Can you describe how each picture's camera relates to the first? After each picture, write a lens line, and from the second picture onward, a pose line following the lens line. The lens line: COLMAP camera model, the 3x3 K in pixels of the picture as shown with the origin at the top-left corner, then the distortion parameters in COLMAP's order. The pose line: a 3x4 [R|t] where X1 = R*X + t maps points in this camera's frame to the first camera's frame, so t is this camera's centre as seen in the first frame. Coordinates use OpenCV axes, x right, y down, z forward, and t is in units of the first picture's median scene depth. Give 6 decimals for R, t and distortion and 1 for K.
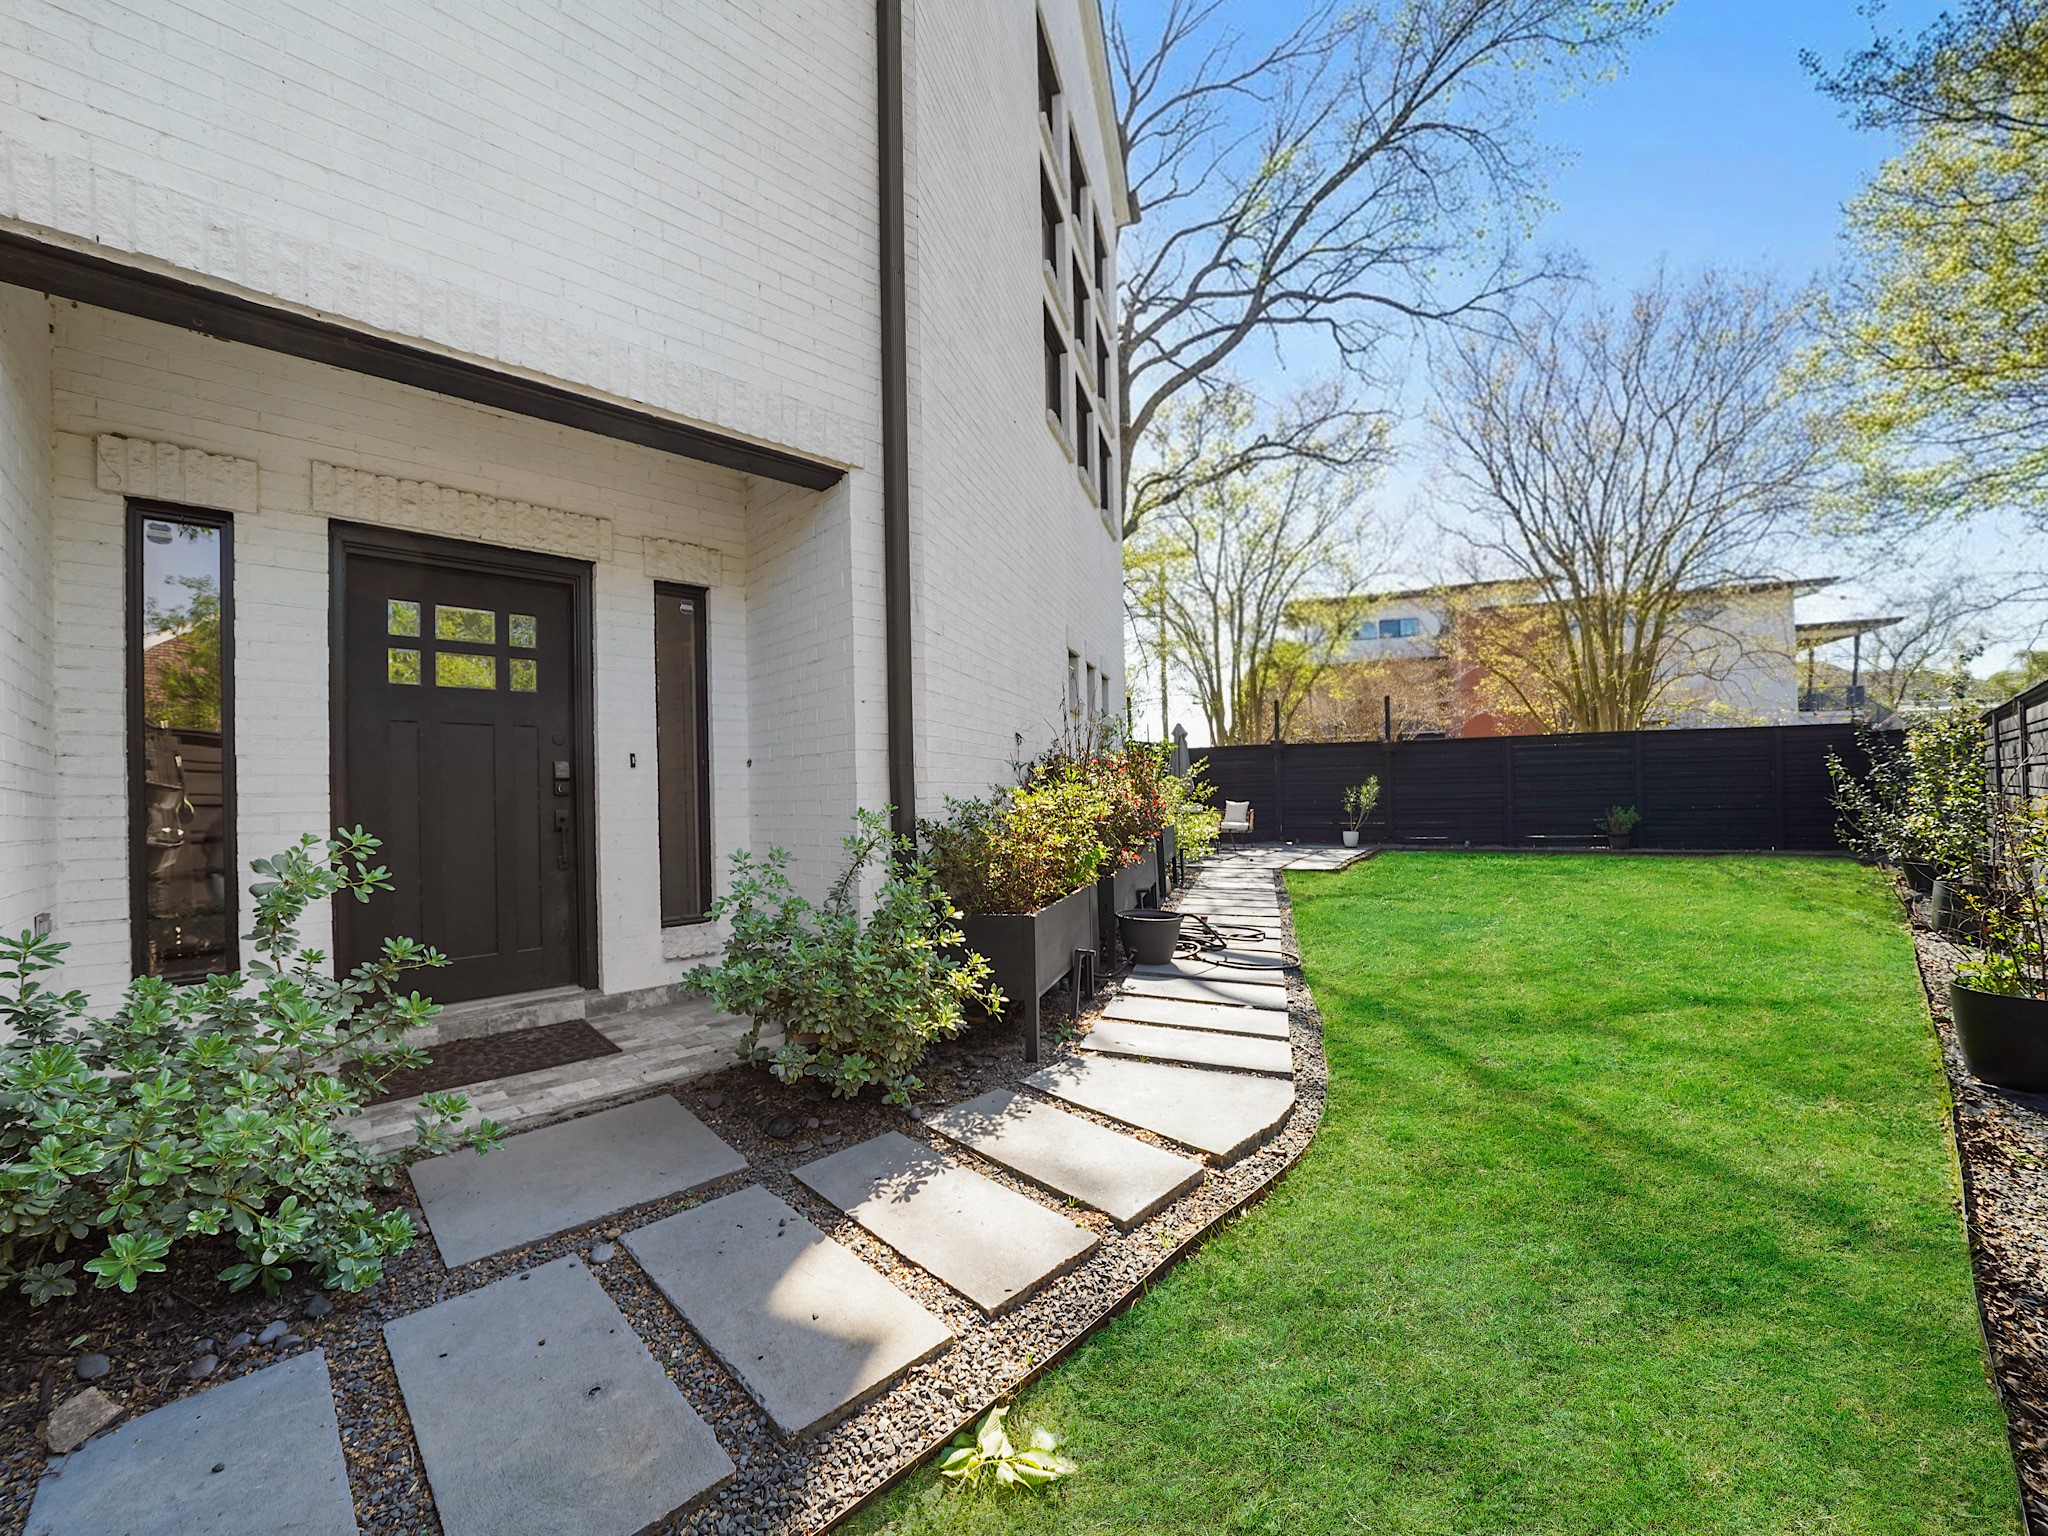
lens RADIAL K [[803.3, 0, 1024.6], [0, 803.3, 777.2], [0, 0, 1]] dist [-0.002552, -0.000163]
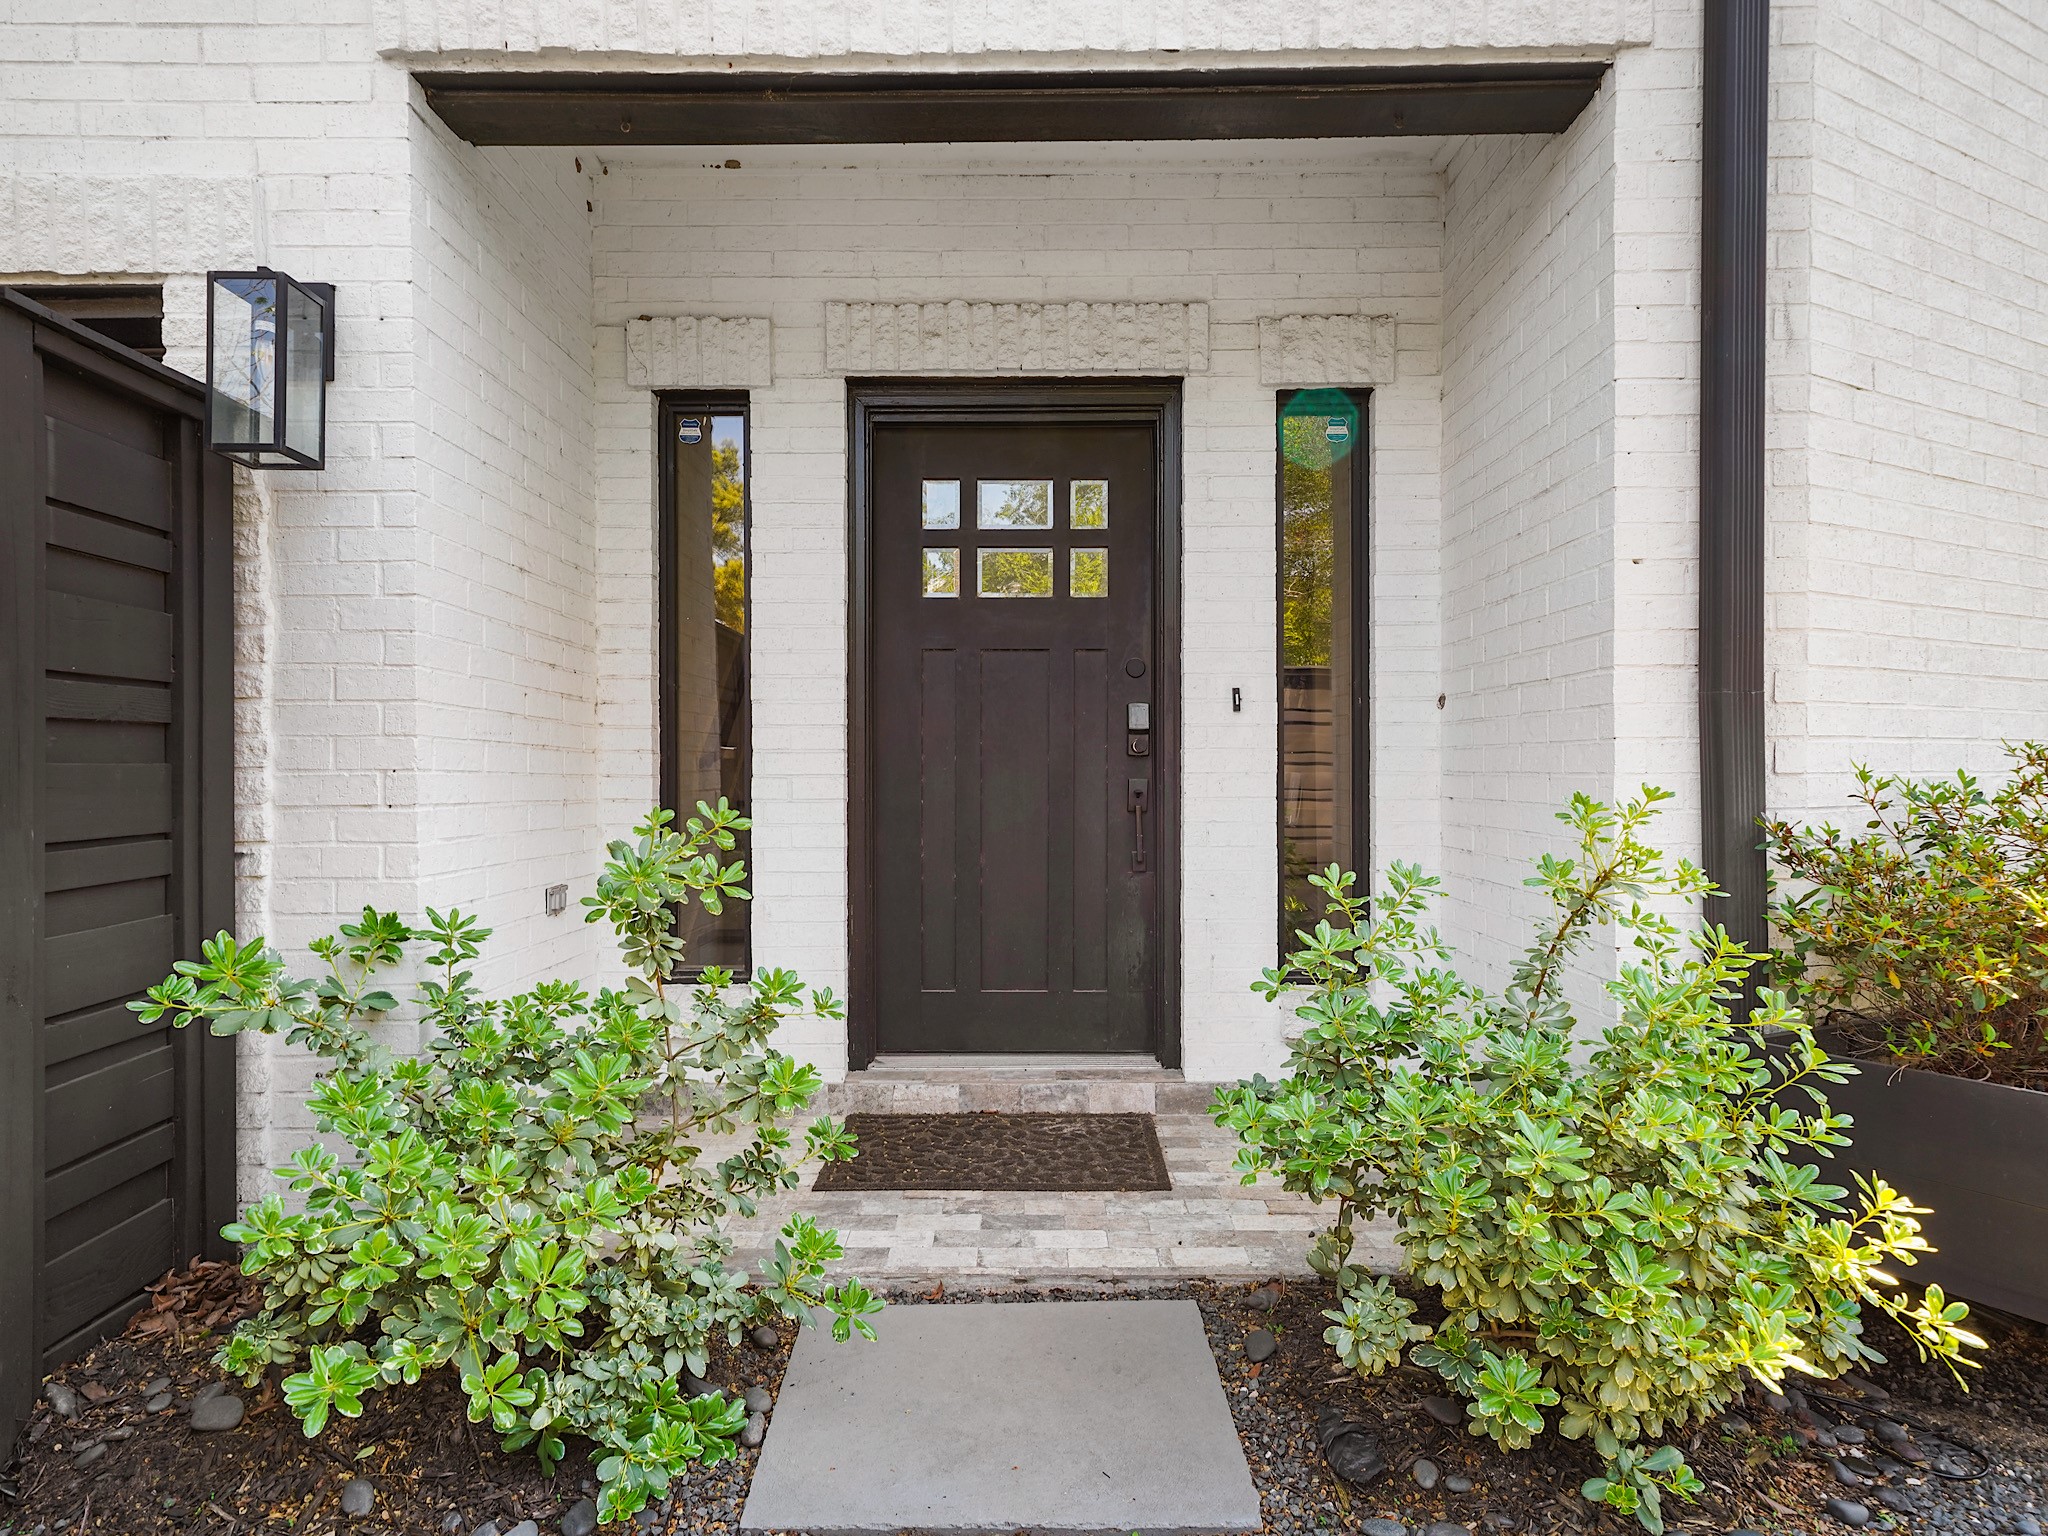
lens RADIAL K [[1244.8, 0, 1023.9], [0, 1244.8, 765.2], [0, 0, 1]] dist [0.027374, -0.000946]
pose [[0.720190, 0.018476, -0.693531, 0.050307], [0.001413, 0.999604, 0.028098, 0.001935], [0.693775, -0.021216, 0.719879, 0.251955]]
